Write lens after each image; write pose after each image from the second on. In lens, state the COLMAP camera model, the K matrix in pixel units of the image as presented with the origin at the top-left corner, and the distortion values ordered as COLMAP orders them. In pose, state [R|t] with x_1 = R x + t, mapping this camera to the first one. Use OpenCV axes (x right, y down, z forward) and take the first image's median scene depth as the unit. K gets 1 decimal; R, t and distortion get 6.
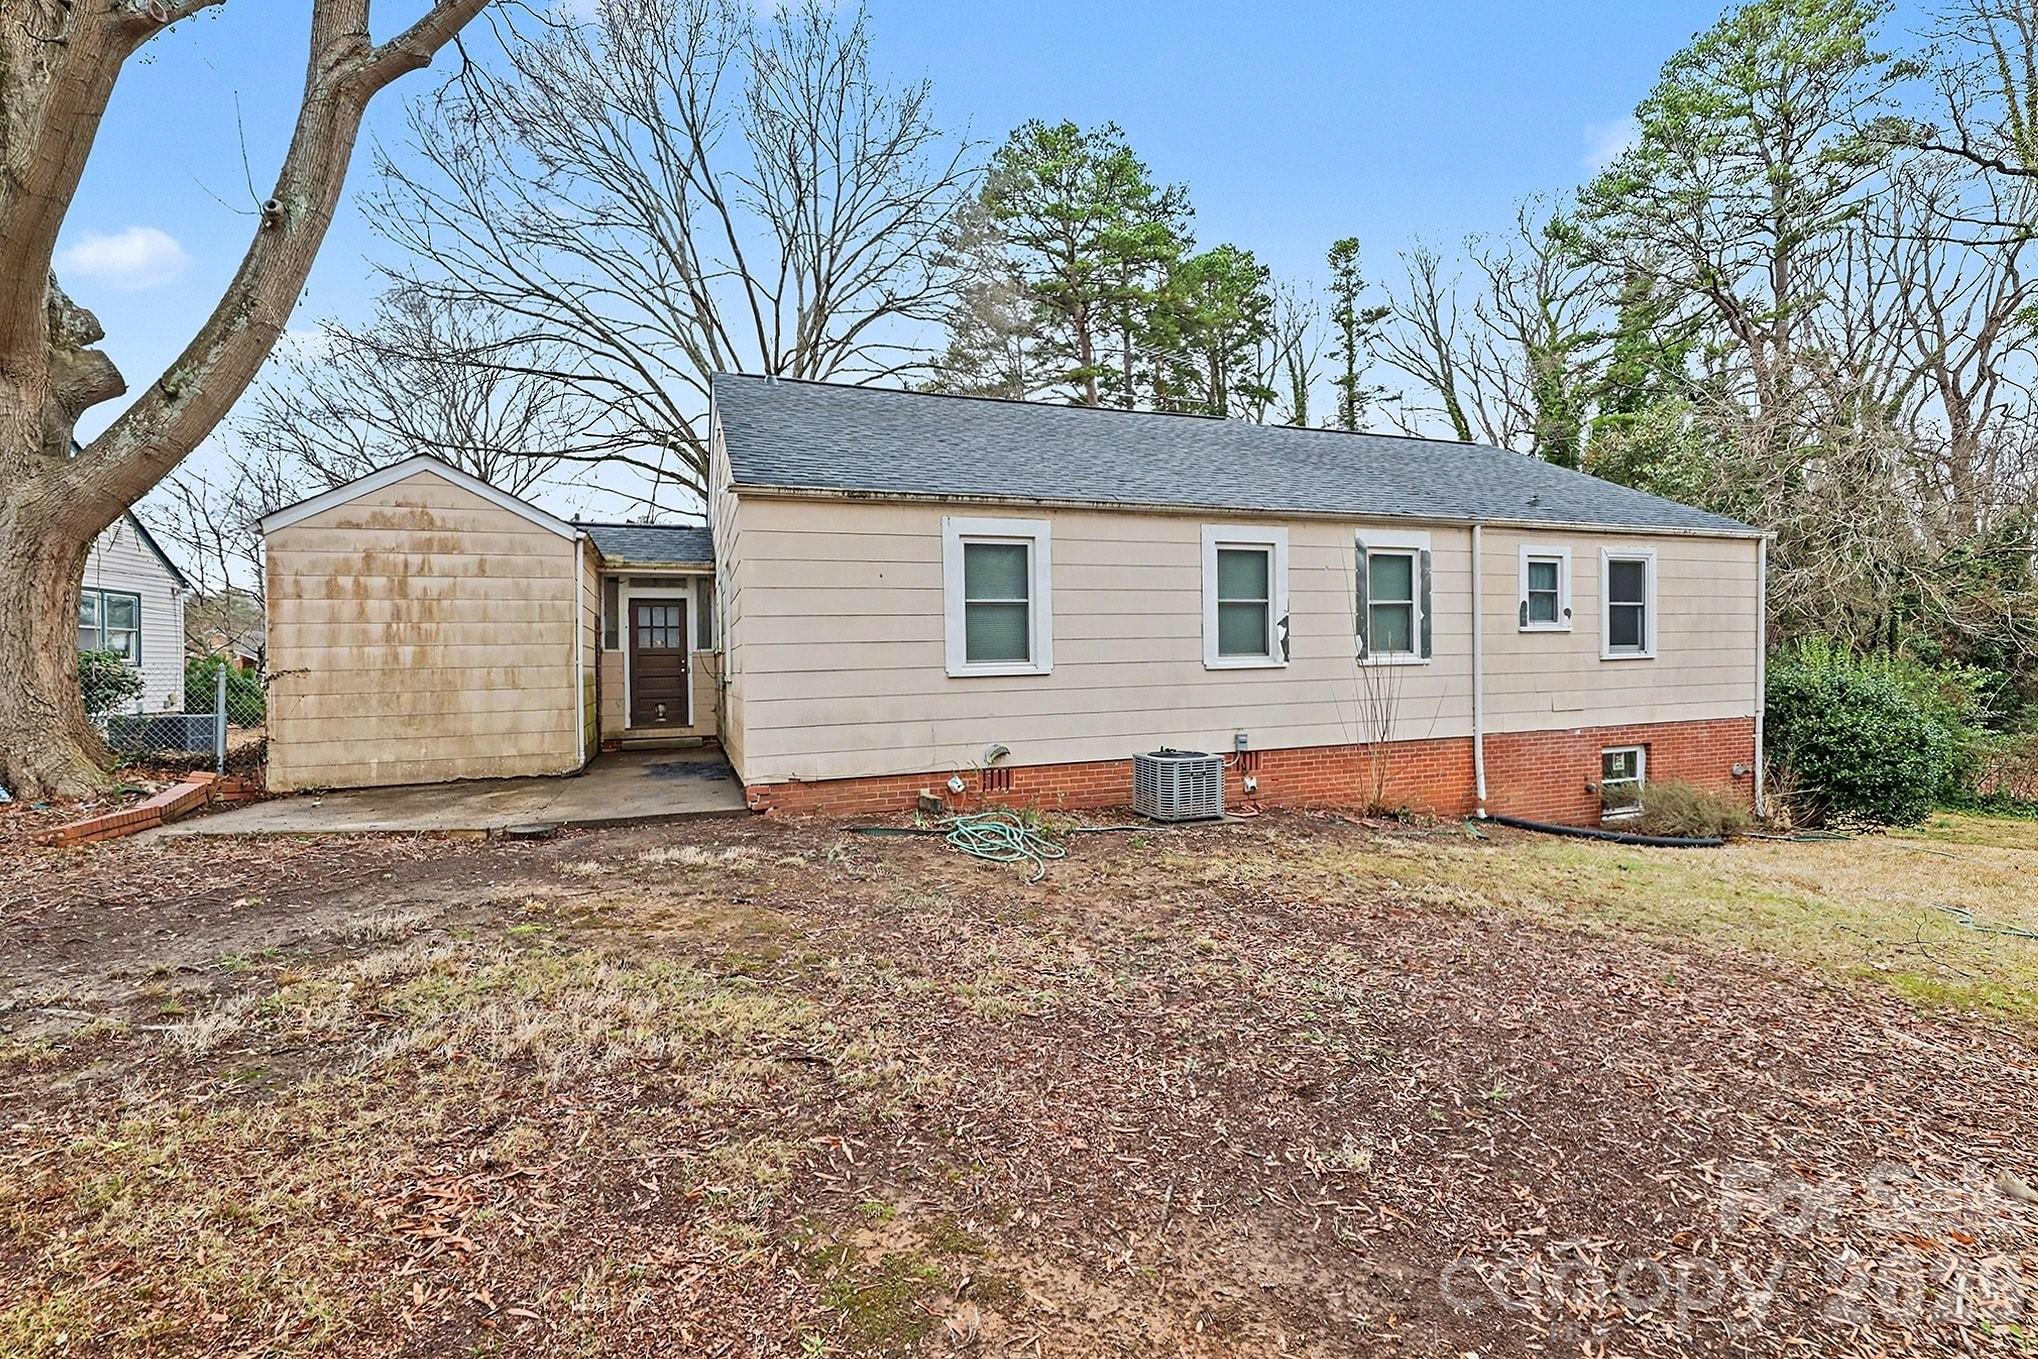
lens RADIAL K [[897.6, 0, 1016.6], [0, 897.6, 672.0], [0, 0, 1]] dist [0.001686, -0.000091]
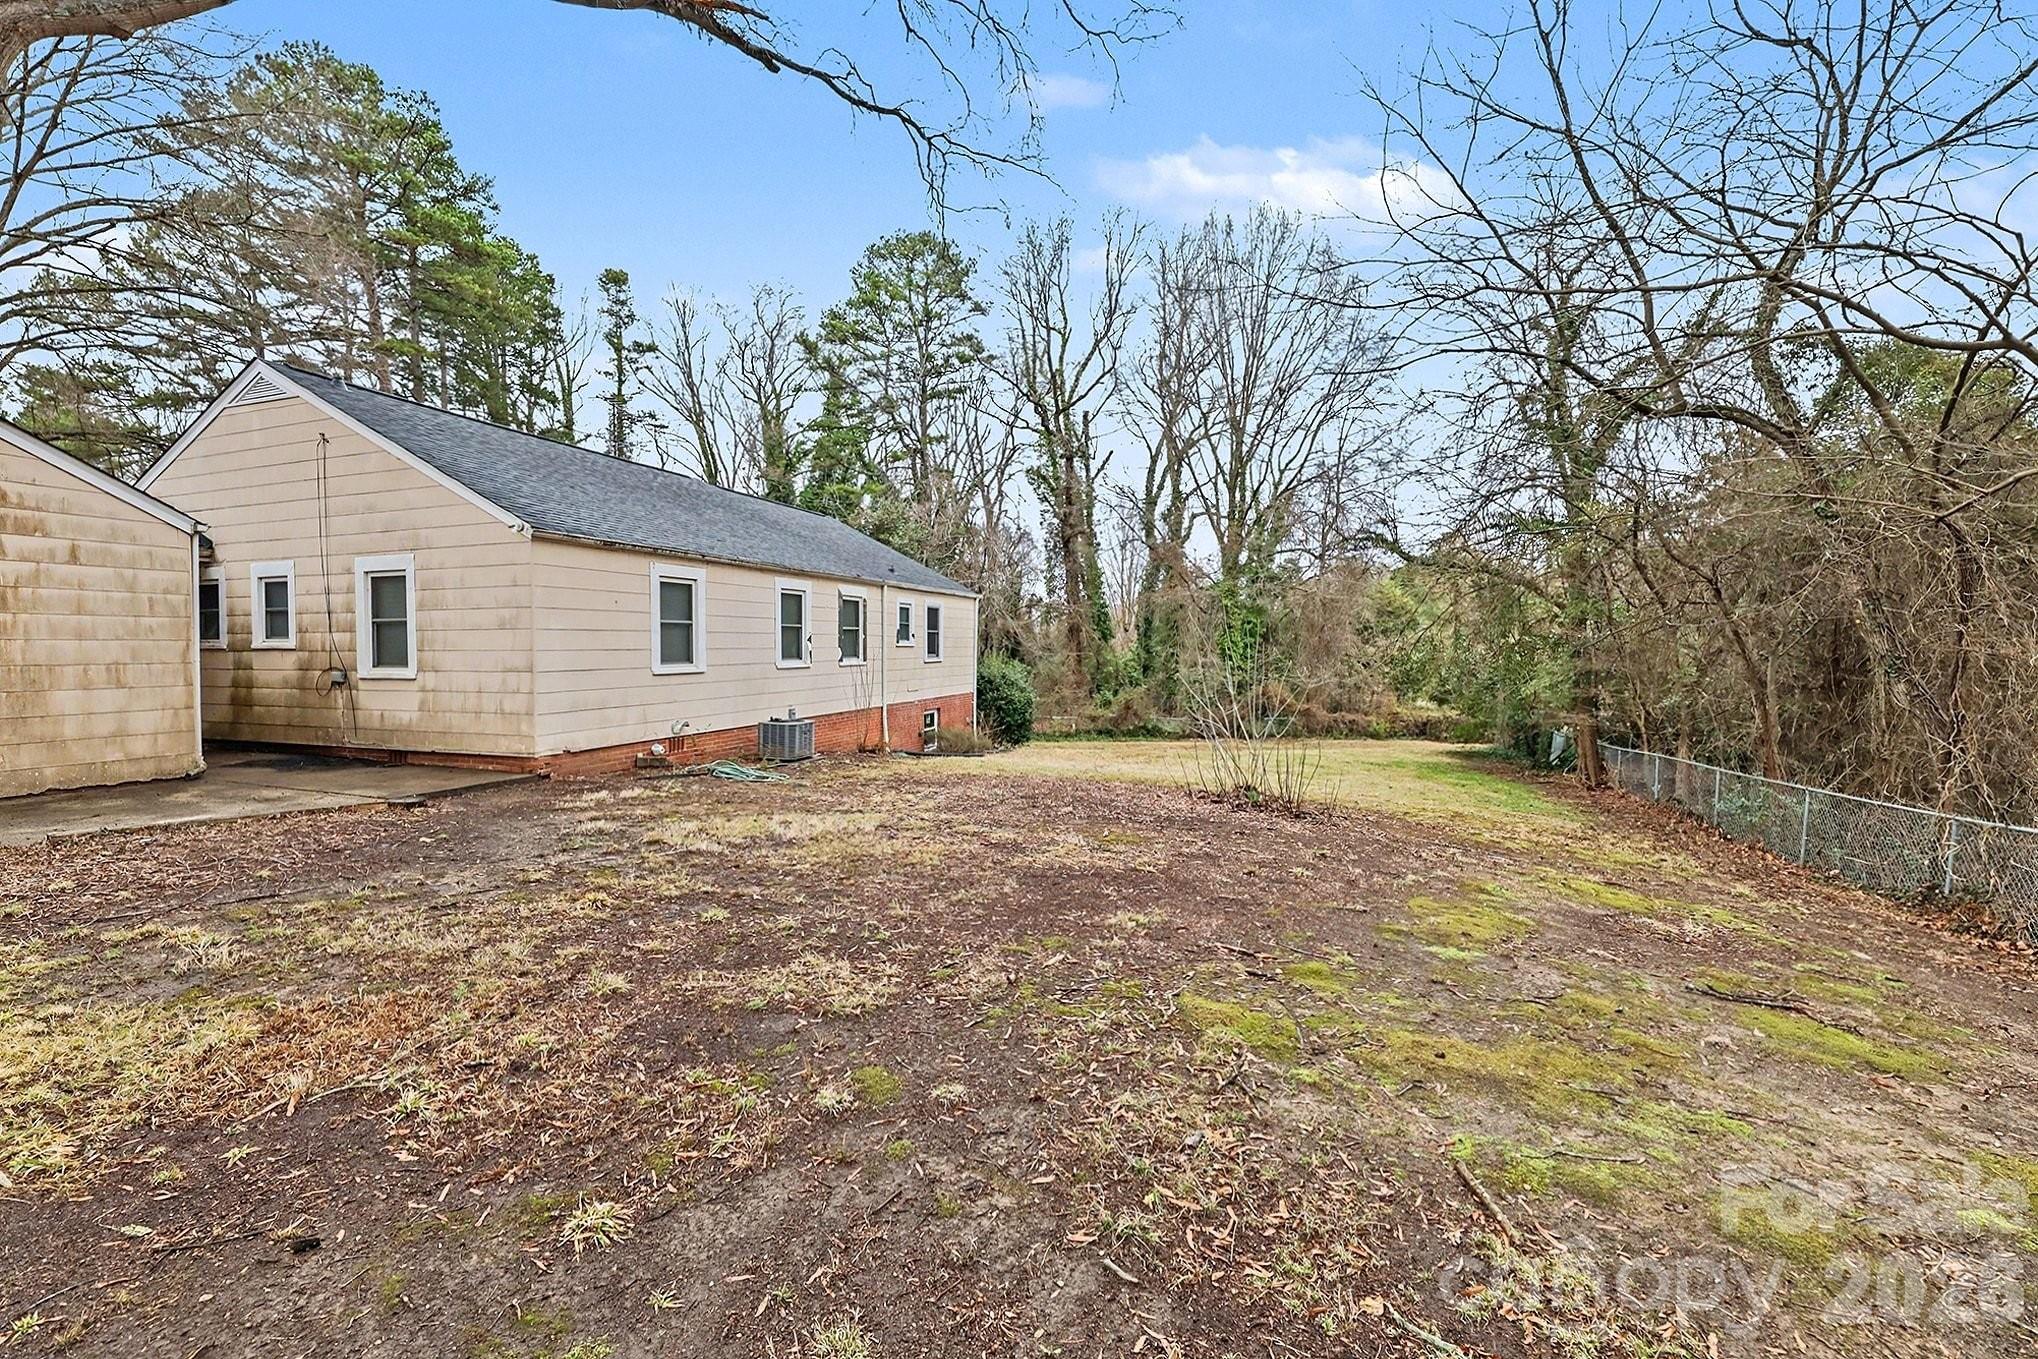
lens RADIAL K [[897.6, 0, 1016.6], [0, 897.6, 672.0], [0, 0, 1]] dist [0.001686, -0.000091]
pose [[0.628017, -0.002170, 0.778197, -0.688042], [-0.008119, 0.999923, 0.009340, -0.013701], [-0.778157, -0.012184, 0.627951, -0.296464]]
